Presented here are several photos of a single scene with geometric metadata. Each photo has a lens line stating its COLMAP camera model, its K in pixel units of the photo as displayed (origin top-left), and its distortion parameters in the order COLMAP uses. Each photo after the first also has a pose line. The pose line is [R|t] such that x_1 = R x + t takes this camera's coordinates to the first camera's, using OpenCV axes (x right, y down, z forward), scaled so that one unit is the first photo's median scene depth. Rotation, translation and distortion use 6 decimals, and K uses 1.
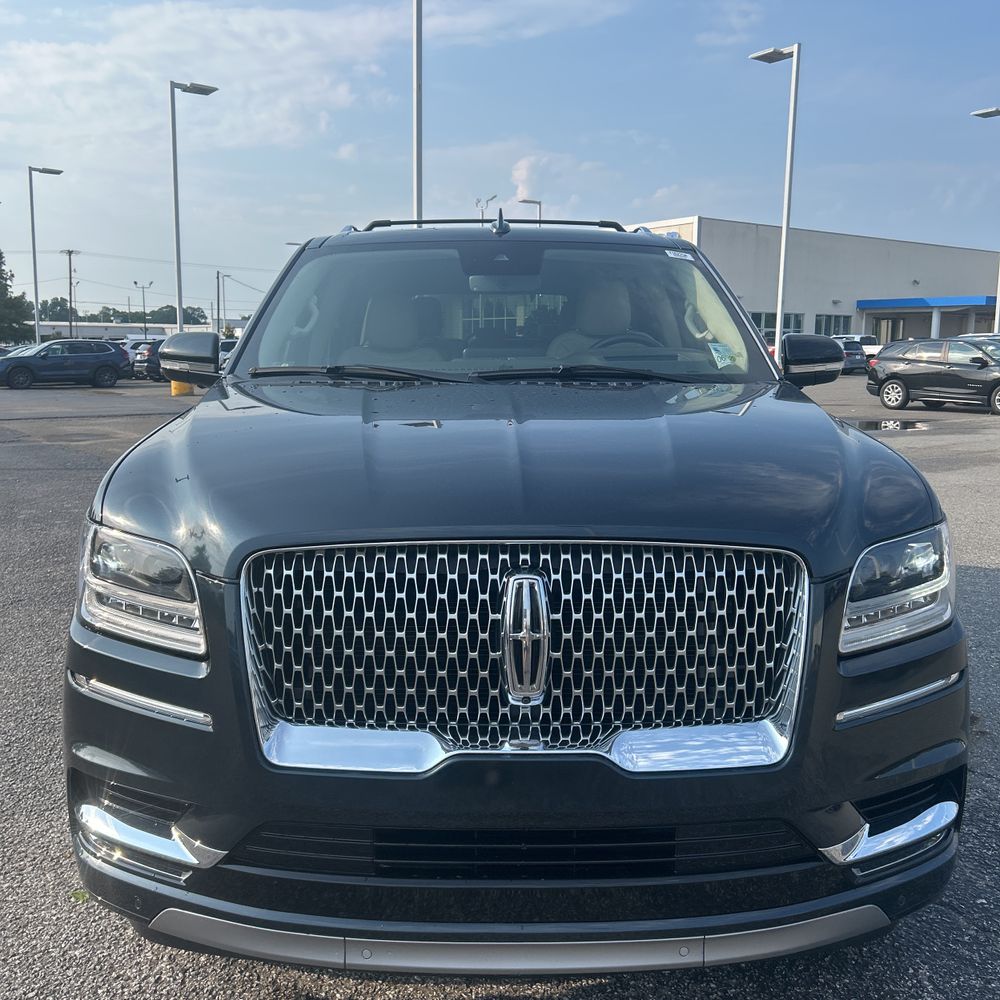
lens RADIAL K [[1007.0, 0, 529.5], [0, 1007.0, 522.0], [0, 0, 1]] dist [0.031322, 0.000000]
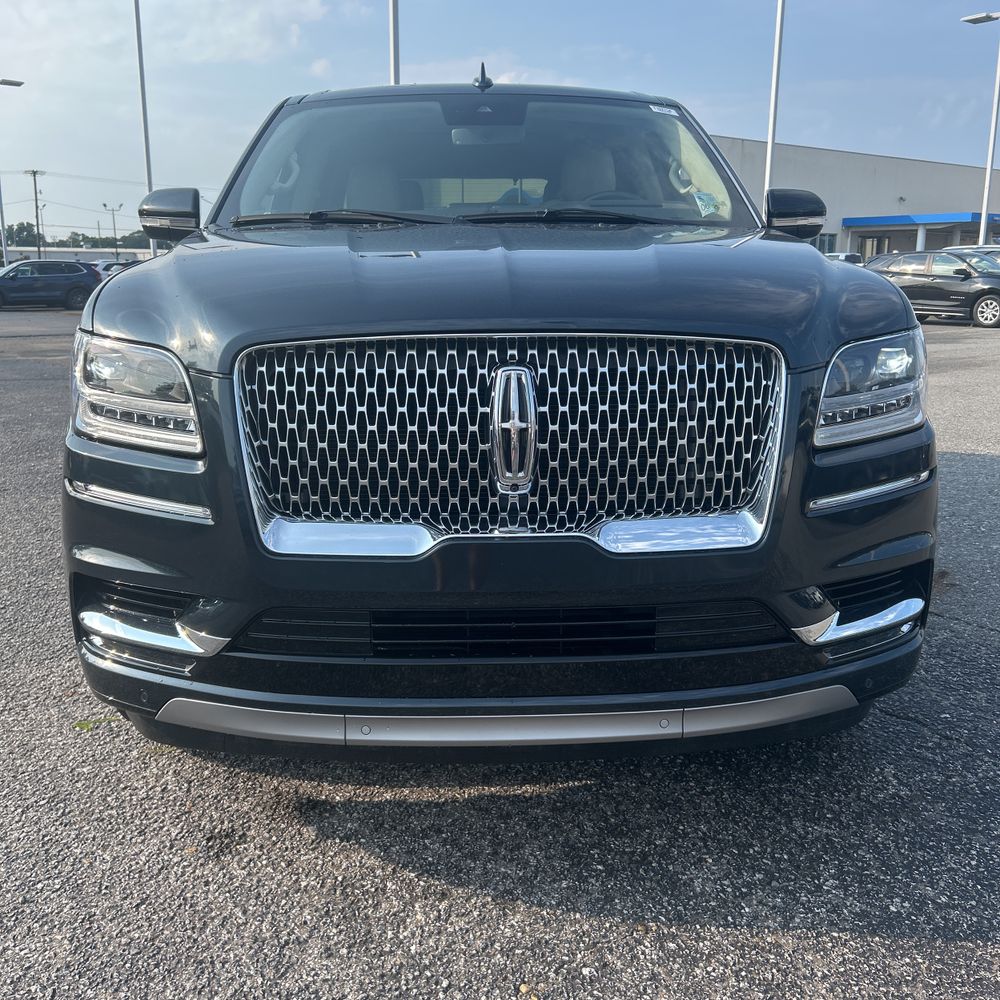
lens RADIAL K [[1007.0, 0, 536.3], [0, 1007.0, 525.0], [0, 0, 1]] dist [0.031322, 0.000000]
pose [[0.999715, -0.008475, 0.022338, -0.003619], [0.006839, 0.997357, 0.072336, 0.113264], [-0.022892, -0.072163, 0.997130, -0.032131]]
